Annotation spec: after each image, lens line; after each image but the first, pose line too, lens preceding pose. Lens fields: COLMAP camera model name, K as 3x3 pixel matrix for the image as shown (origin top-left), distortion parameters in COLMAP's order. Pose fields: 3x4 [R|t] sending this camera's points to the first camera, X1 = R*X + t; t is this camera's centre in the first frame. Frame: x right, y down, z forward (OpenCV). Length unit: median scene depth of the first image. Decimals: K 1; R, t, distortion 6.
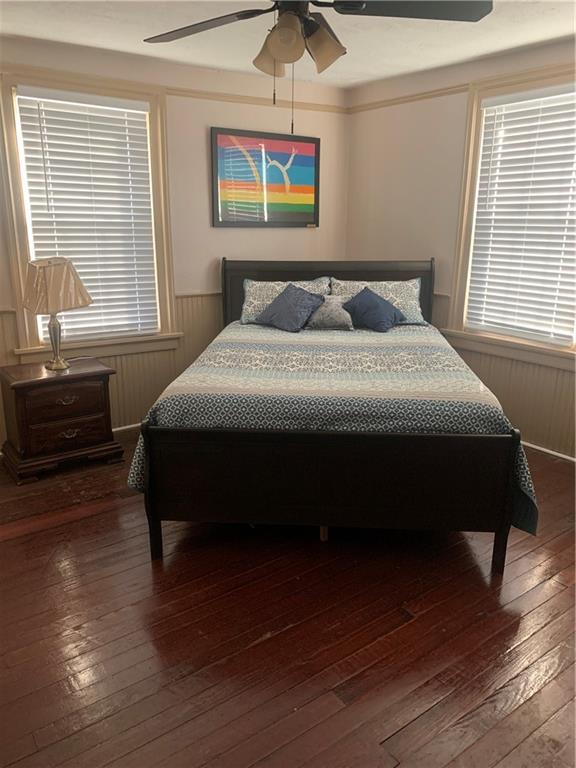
lens RADIAL K [[588.6, 0, 287.1], [0, 588.6, 387.6], [0, 0, 1]] dist [0.005172, -0.003311]
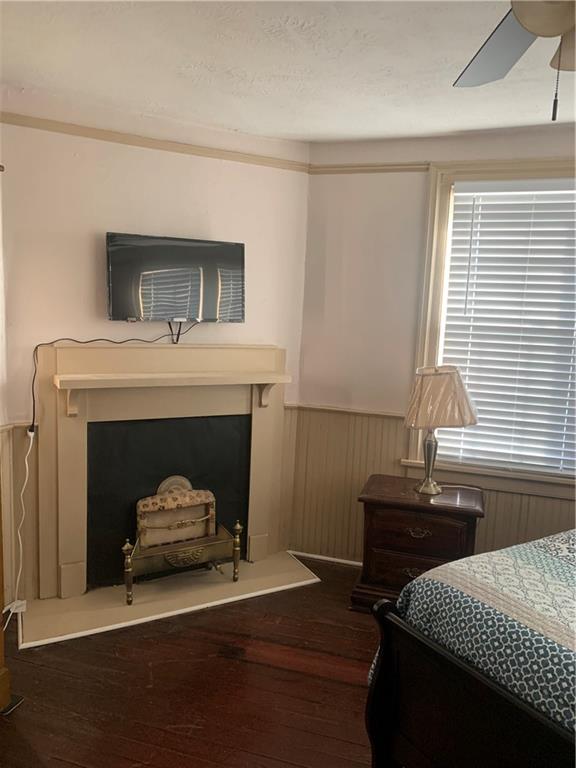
lens RADIAL K [[588.6, 0, 287.6], [0, 588.6, 385.1], [0, 0, 1]] dist [0.005172, -0.003311]
pose [[0.585828, 0.111376, -0.802746, 0.158890], [-0.252060, 0.966426, -0.049863, -0.089432], [0.770241, 0.231551, 0.594233, 0.308520]]
